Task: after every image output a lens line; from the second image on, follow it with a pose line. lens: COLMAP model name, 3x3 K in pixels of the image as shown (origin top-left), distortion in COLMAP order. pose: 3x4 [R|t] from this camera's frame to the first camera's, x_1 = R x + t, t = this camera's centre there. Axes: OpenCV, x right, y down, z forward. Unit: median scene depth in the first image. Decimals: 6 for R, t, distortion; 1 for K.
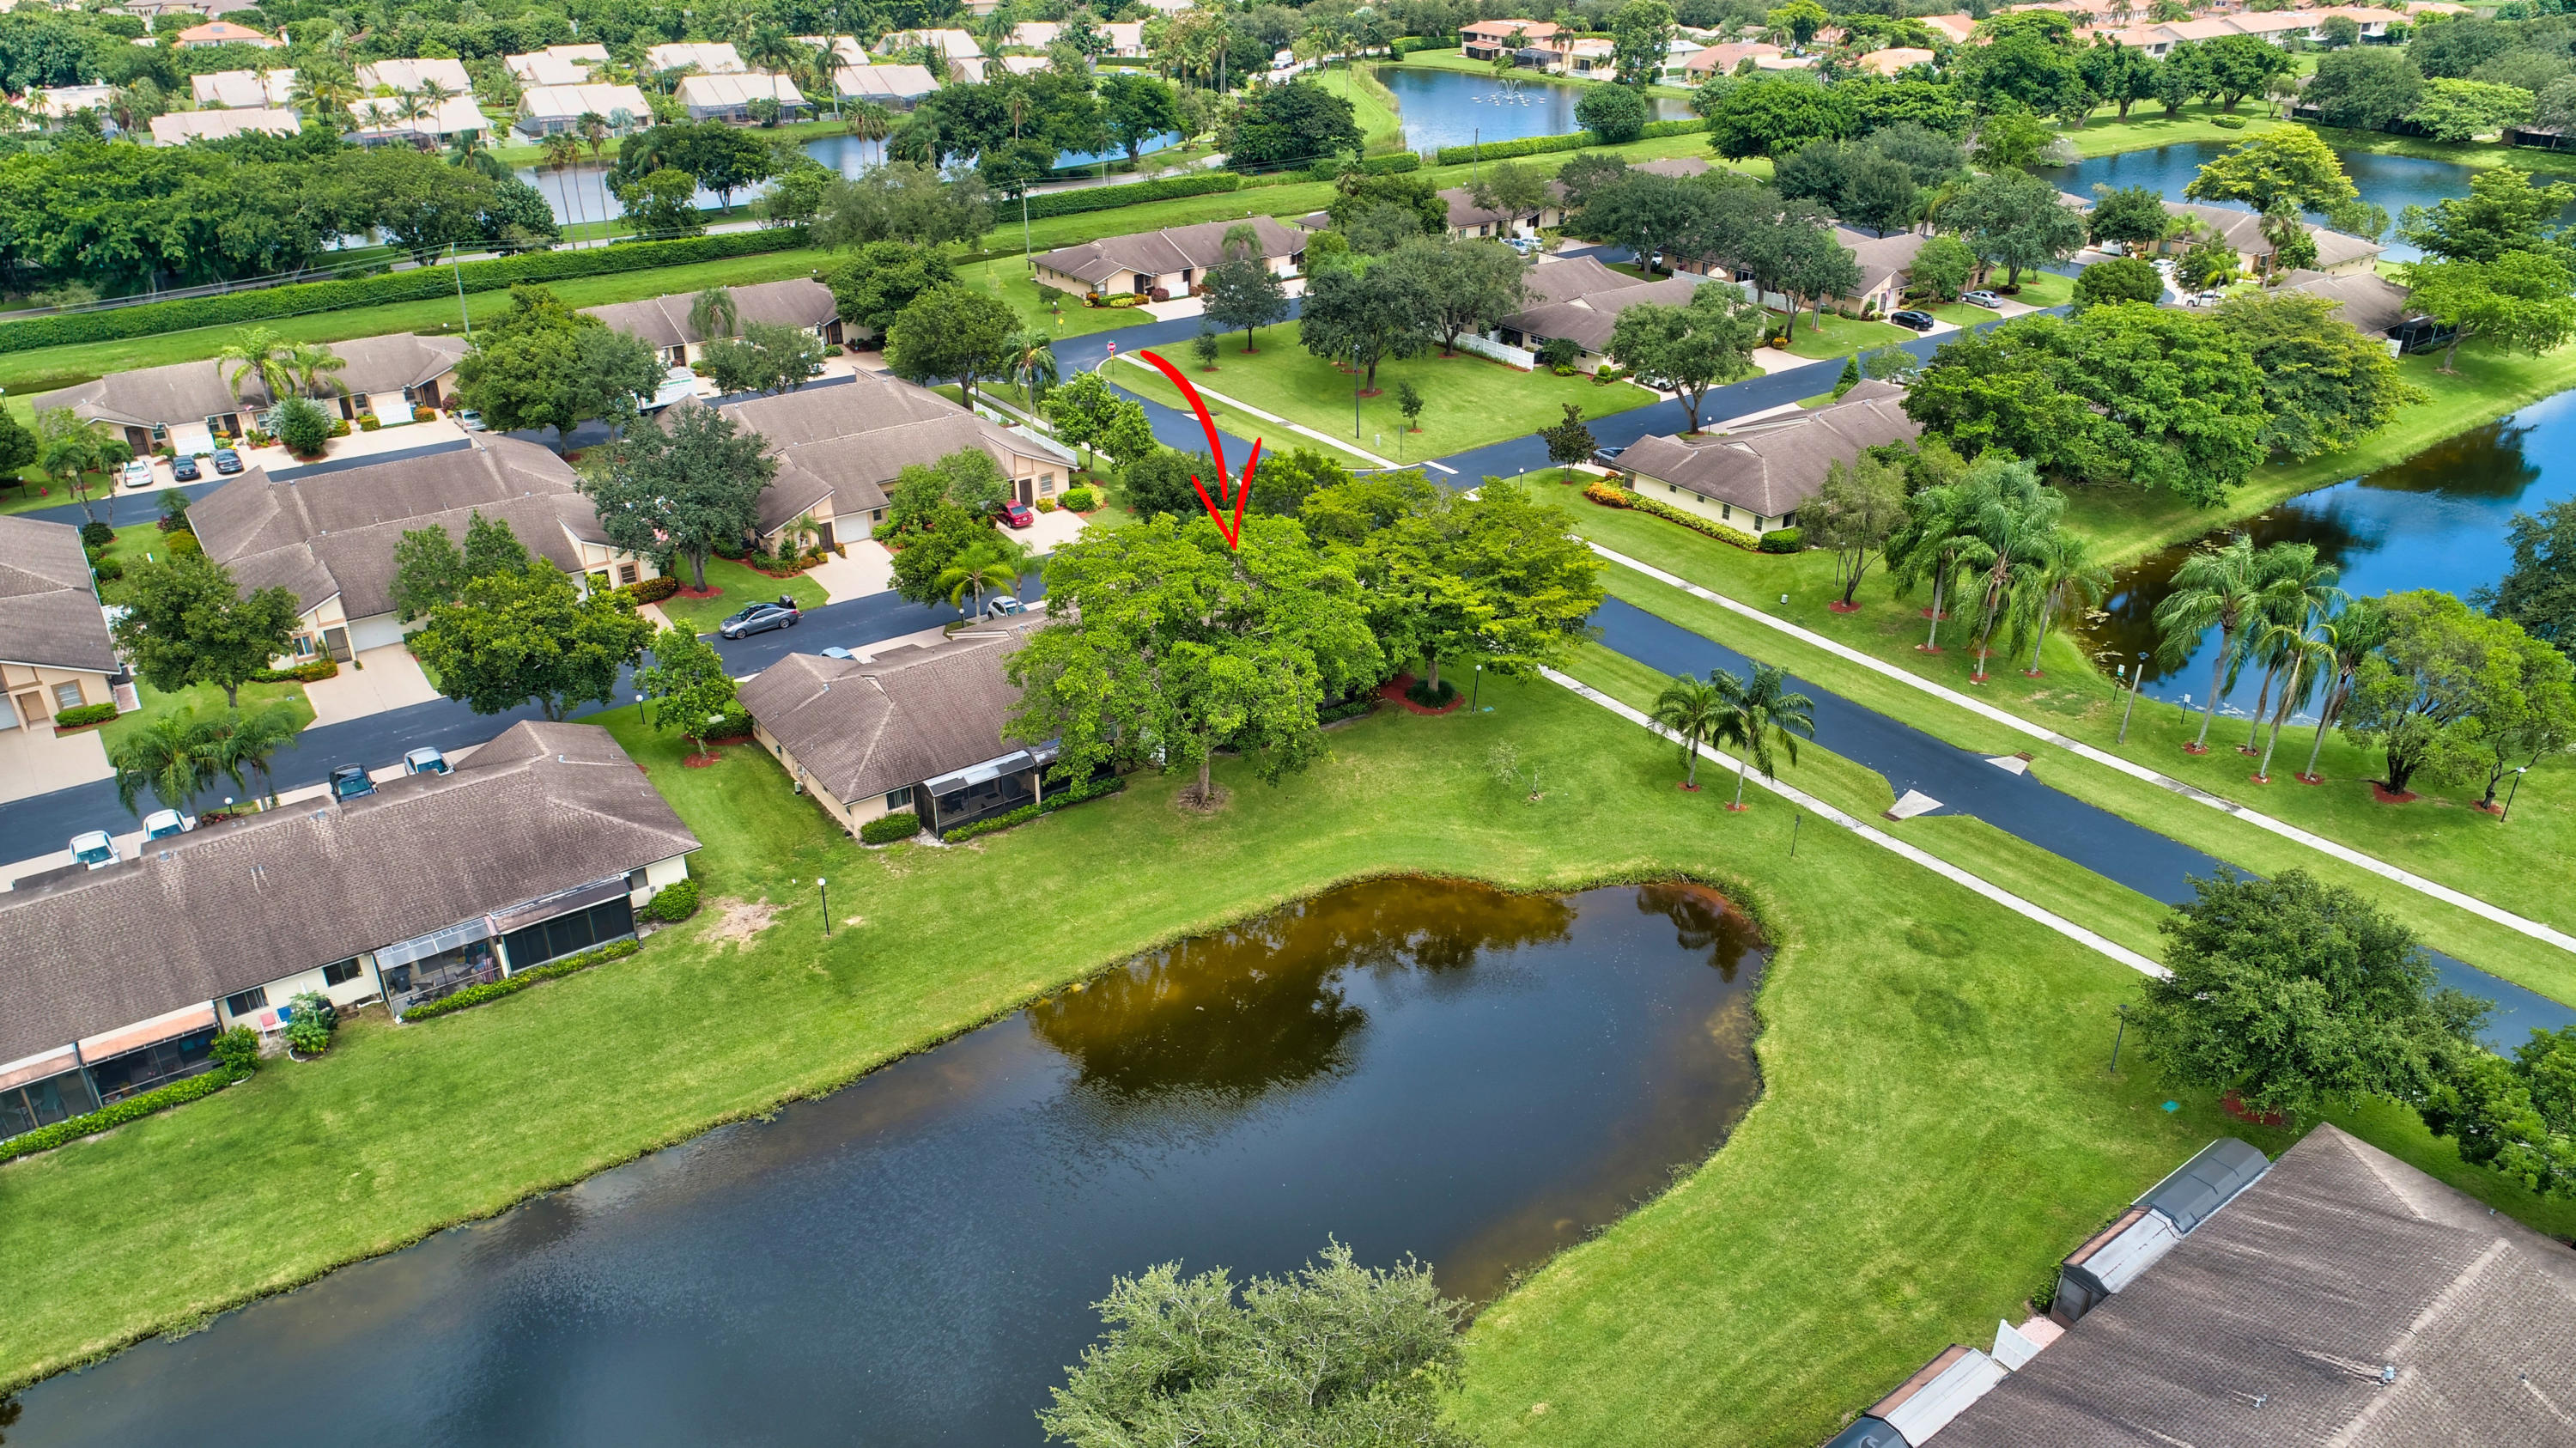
lens RADIAL K [[1720.9, 0, 1288.0], [0, 1720.9, 724.0], [0, 0, 1]] dist [-0.004642, -0.000403]
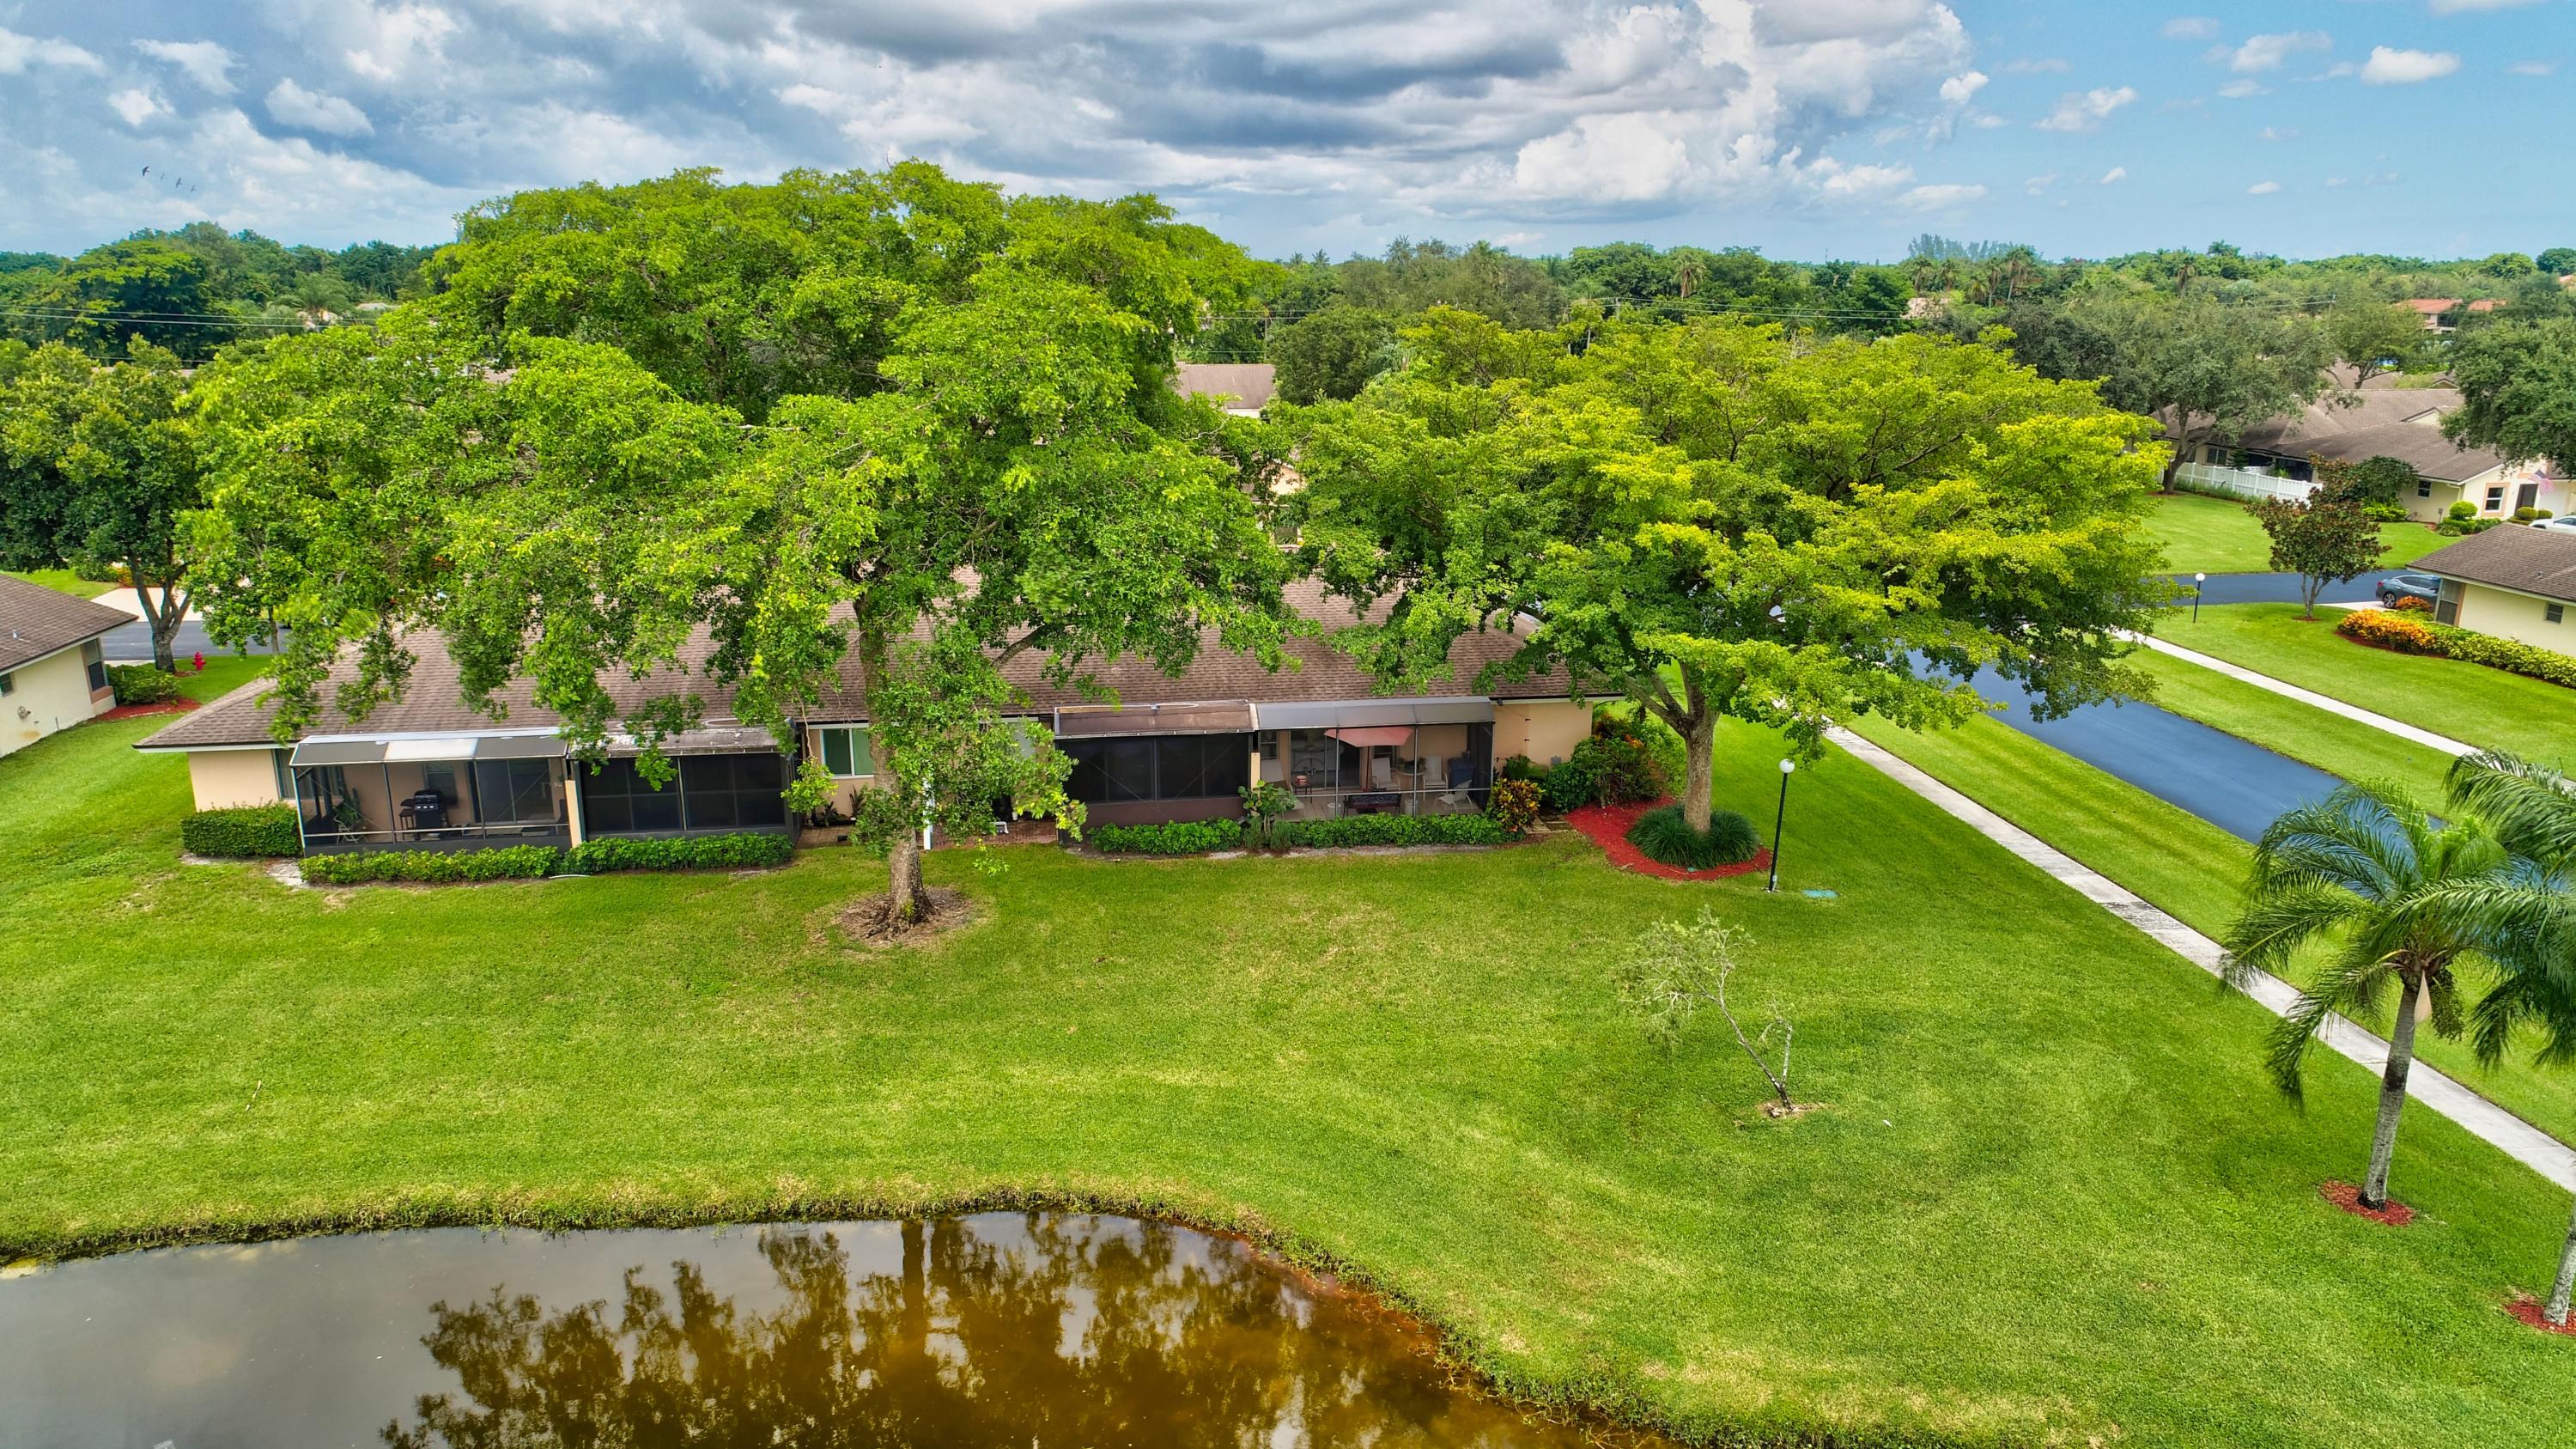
lens RADIAL K [[1721.0, 0, 1288.0], [0, 1721.0, 724.5], [0, 0, 1]] dist [-0.004642, -0.000403]
pose [[0.880878, 0.120744, -0.457685, 0.144763], [-0.213839, 0.964136, -0.157209, 0.031557], [0.422288, 0.236352, 0.875106, 0.489032]]
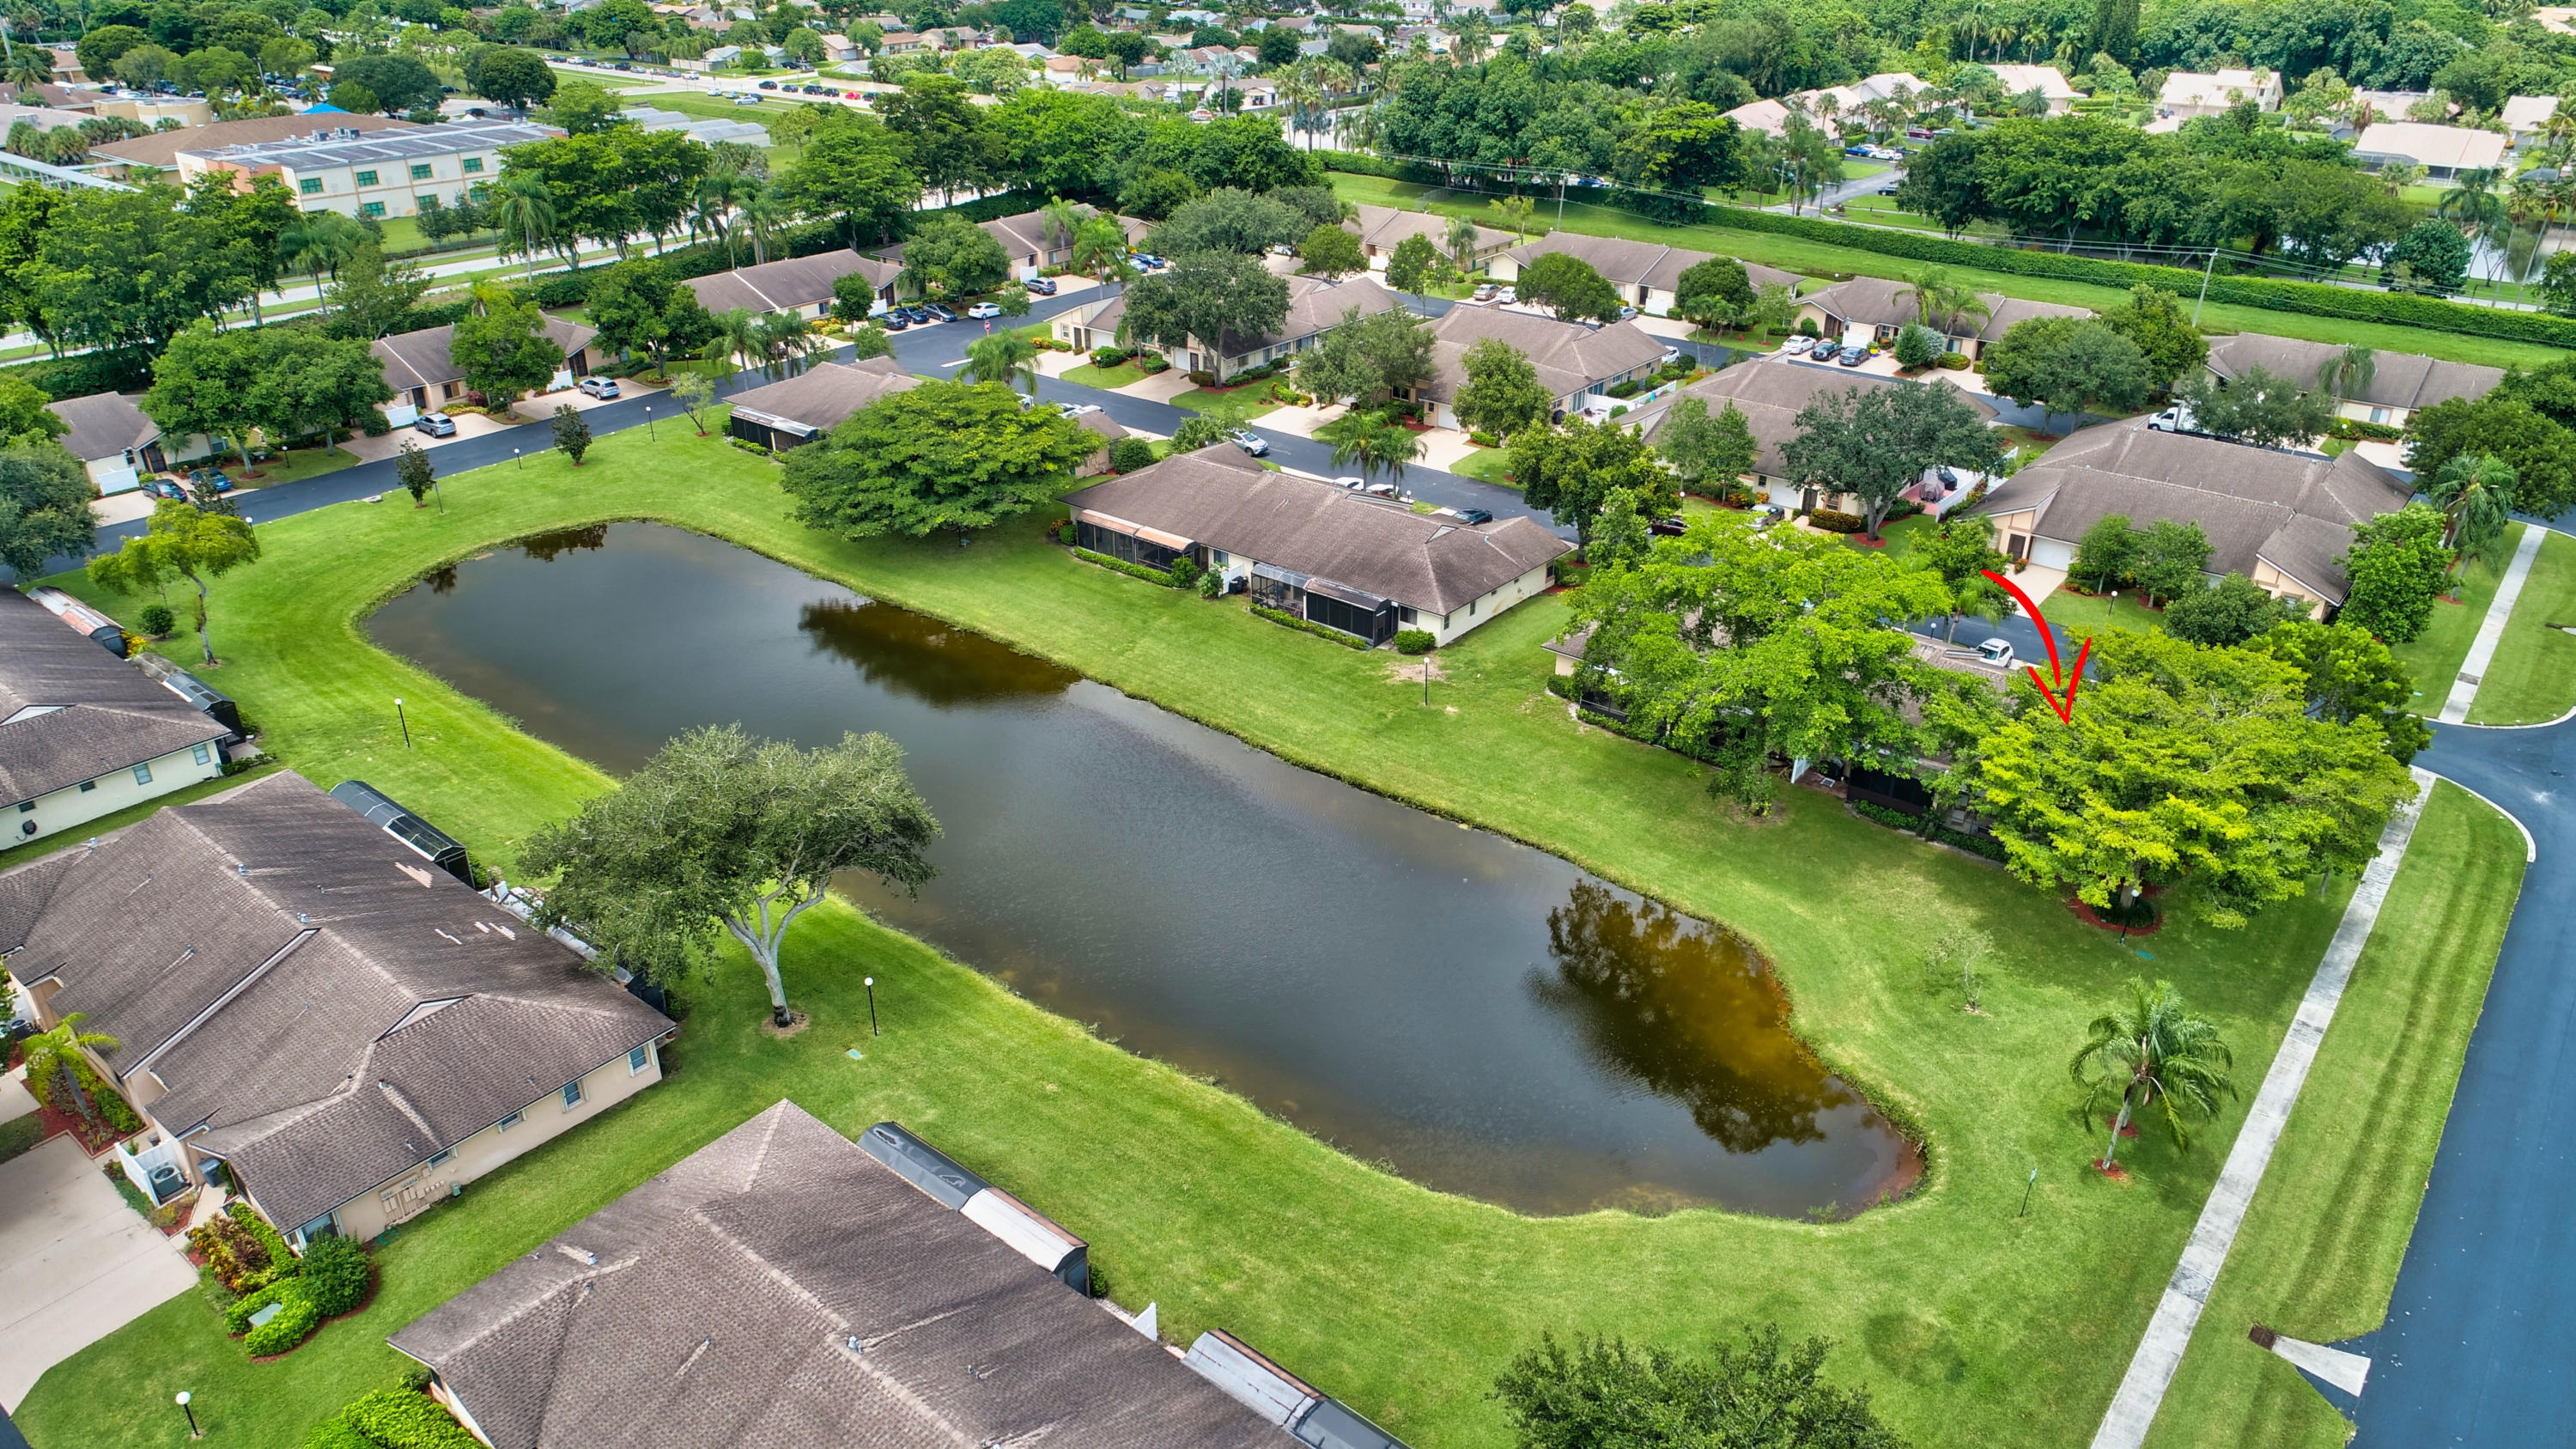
lens RADIAL K [[1721.0, 0, 1288.0], [0, 1721.0, 724.5], [0, 0, 1]] dist [-0.004642, -0.000403]
pose [[0.251358, 0.433152, -0.865562, 0.525058], [-0.440158, 0.847608, 0.296346, -0.127637], [0.862021, 0.306496, 0.403709, 0.244287]]
